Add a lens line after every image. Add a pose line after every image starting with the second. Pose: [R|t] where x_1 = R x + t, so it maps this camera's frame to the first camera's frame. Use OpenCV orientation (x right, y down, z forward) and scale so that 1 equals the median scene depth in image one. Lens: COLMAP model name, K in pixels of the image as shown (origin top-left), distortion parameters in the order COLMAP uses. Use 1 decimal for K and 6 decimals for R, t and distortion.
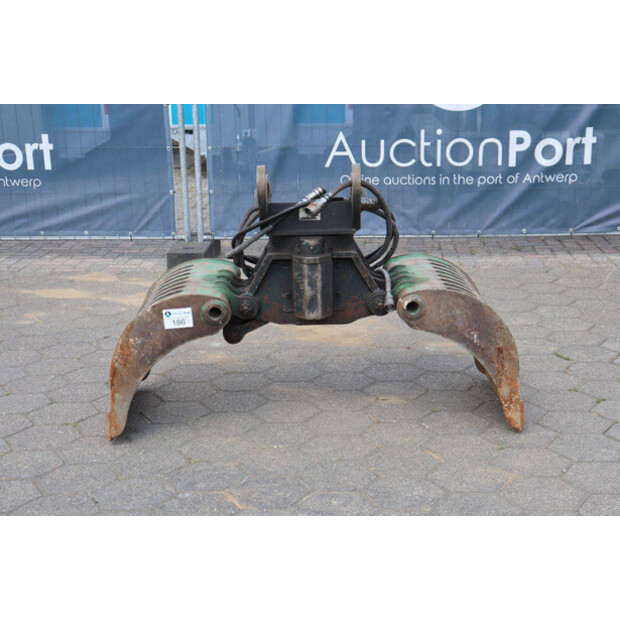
lens RADIAL K [[1060.2, 0, 323.5], [0, 1060.2, 308.6], [0, 0, 1]] dist [0.166697, 0.176440]
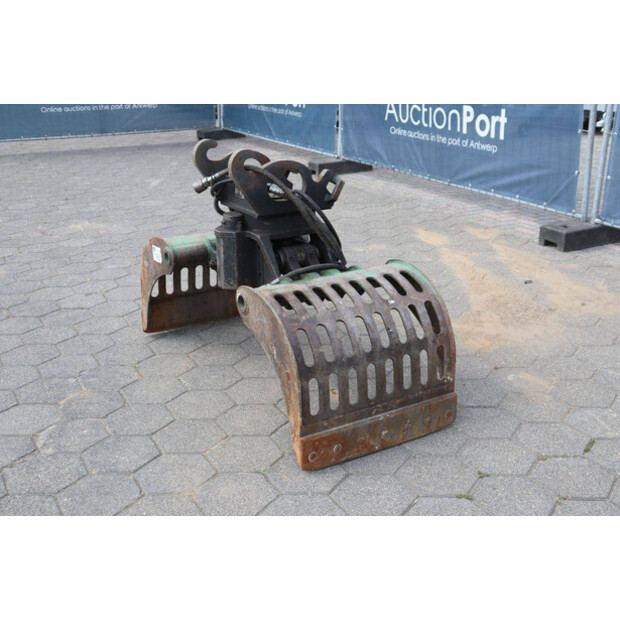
lens RADIAL K [[764.0, 0, 310.0], [0, 764.0, 310.0], [0, 0, 1]] dist [0.006910, 0.017851]
pose [[0.505187, 0.302935, -0.808094, 0.680980], [-0.214519, 0.951058, 0.222420, -0.162538], [0.835923, 0.060988, 0.545447, 0.652008]]
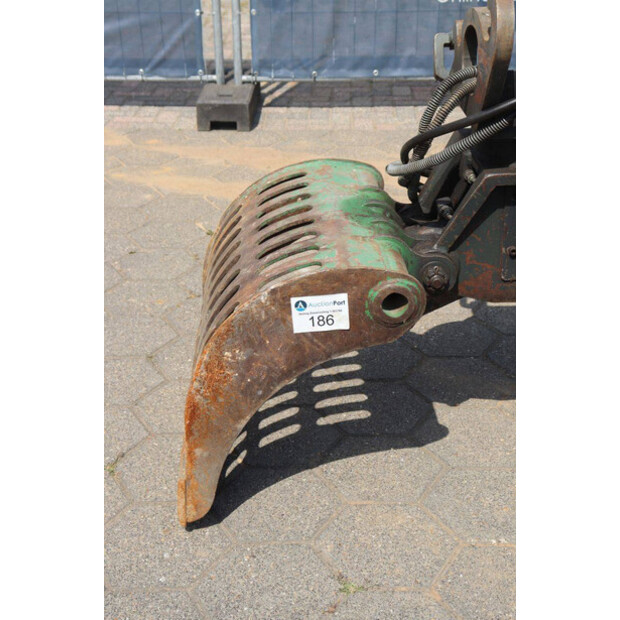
lens RADIAL K [[996.8, 0, 310.0], [0, 996.8, 310.0], [0, 0, 1]] dist [0.135905, 0.040160]
pose [[0.999704, -0.000159, 0.024330, -0.149826], [-0.004581, 0.980863, 0.194645, -0.081904], [-0.023895, -0.194699, 0.980572, 0.529108]]
